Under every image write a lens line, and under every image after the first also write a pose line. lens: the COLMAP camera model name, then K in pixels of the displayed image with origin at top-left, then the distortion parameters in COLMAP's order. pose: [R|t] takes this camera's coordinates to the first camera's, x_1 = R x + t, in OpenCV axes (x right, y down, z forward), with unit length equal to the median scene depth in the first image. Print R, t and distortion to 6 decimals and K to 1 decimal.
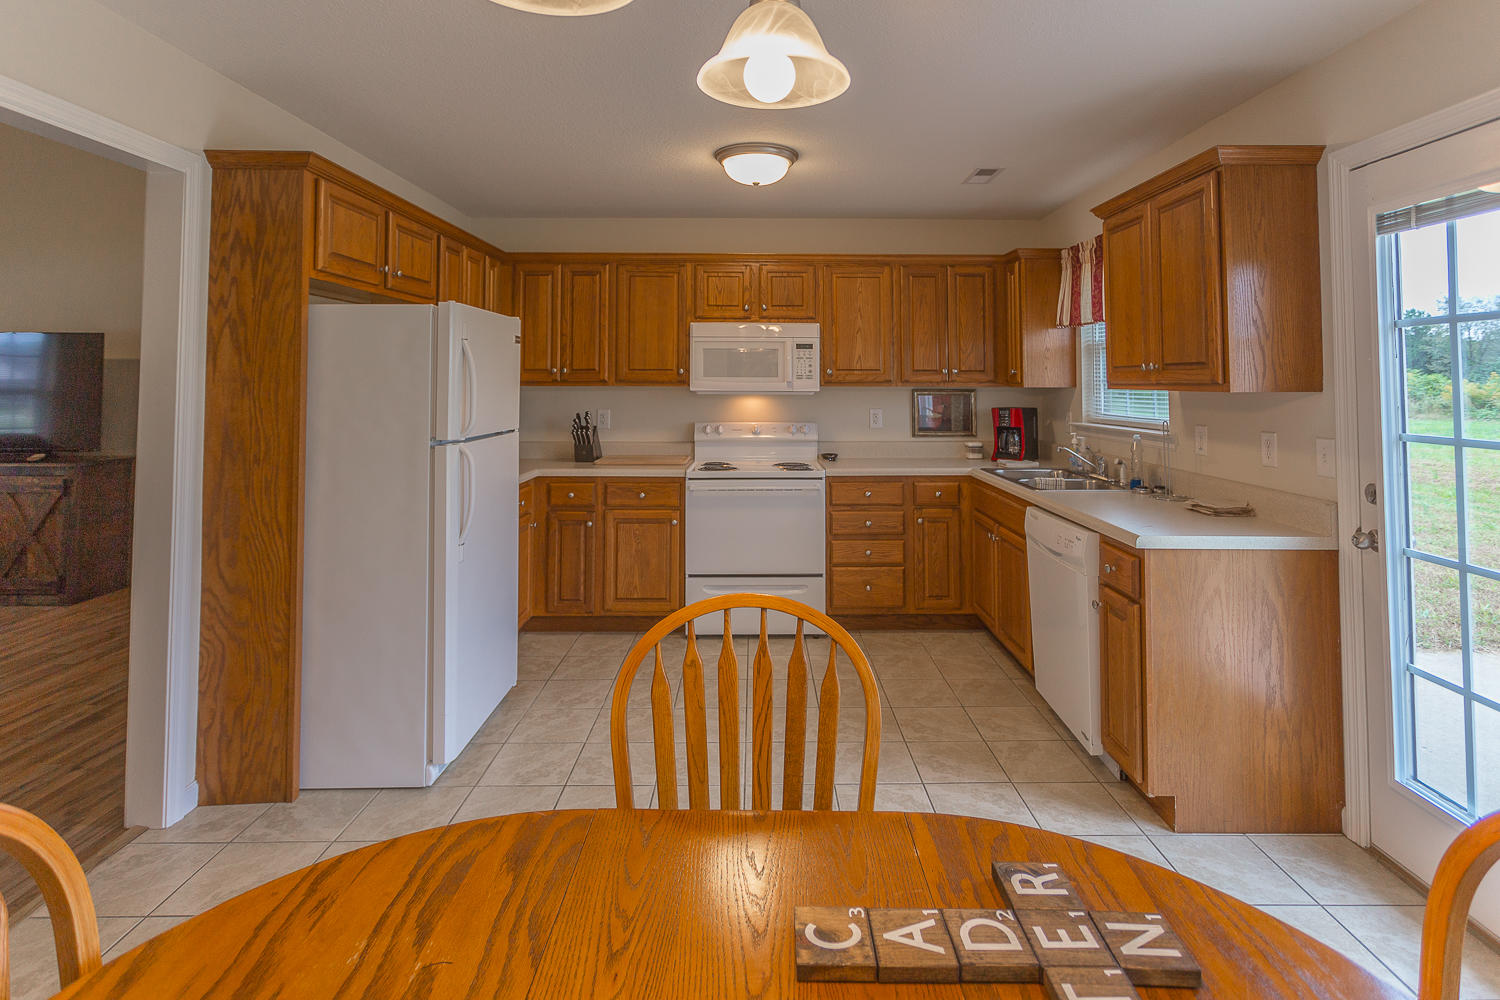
lens RADIAL K [[753.2, 0, 764.7], [0, 753.2, 356.7], [0, 0, 1]] dist [-0.001414, 0.004360]
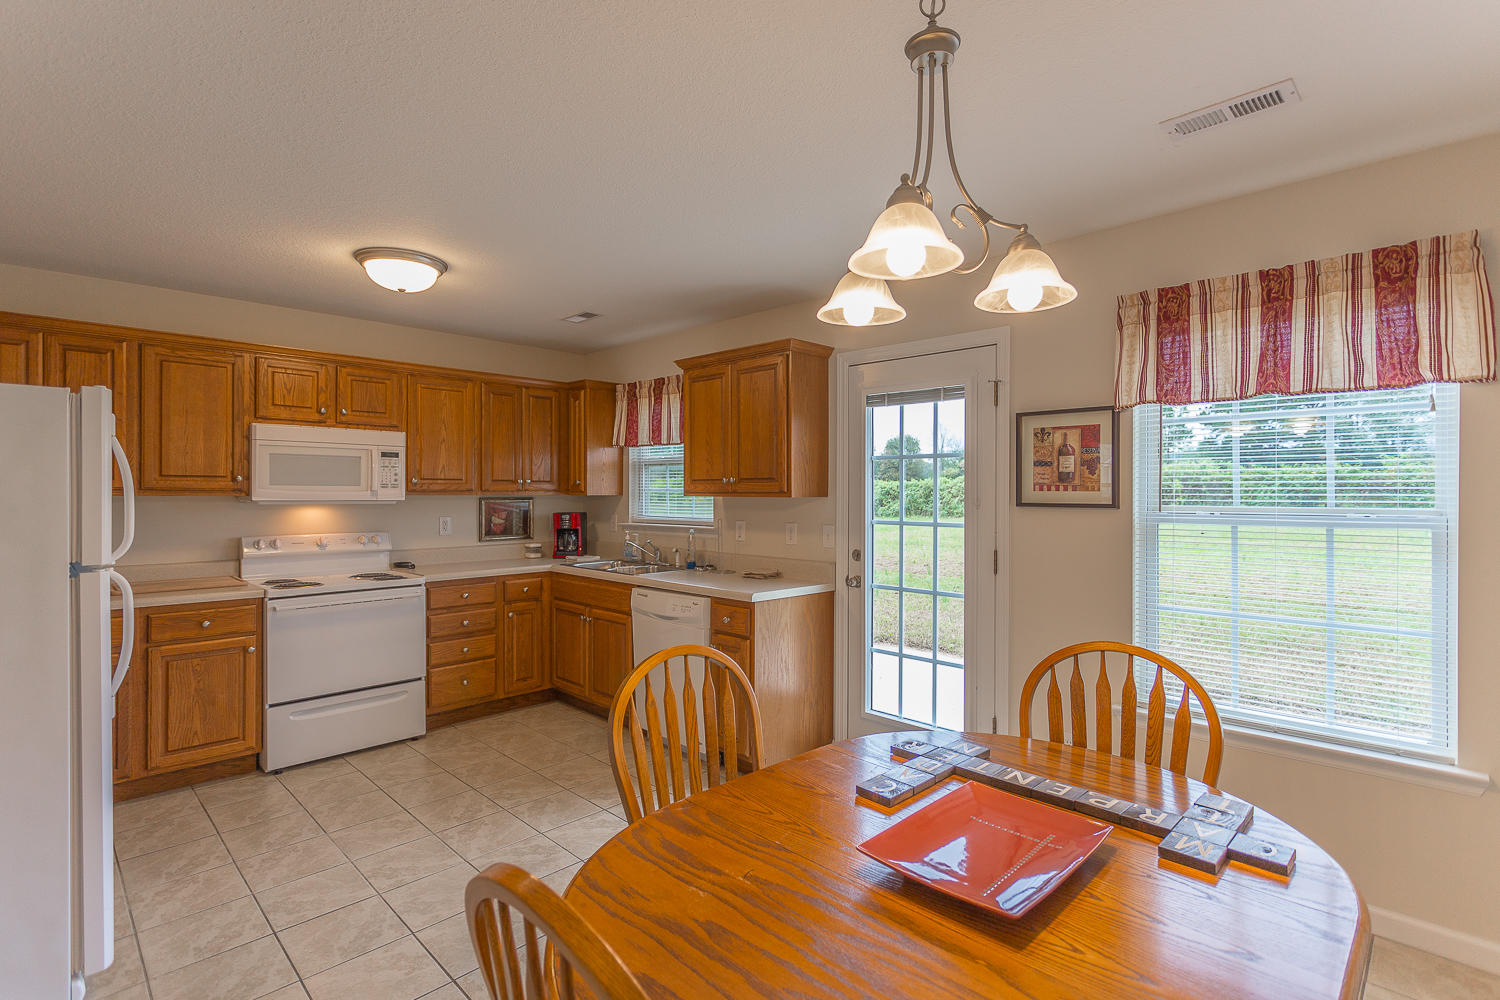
lens RADIAL K [[724.1, 0, 740.2], [0, 724.1, 495.8], [0, 0, 1]] dist [0.002055, 0.000484]
pose [[0.714945, -0.004878, 0.699163, -0.301706], [-0.024054, 0.999212, 0.031567, -0.000982], [-0.698766, -0.039386, 0.714265, -0.001455]]
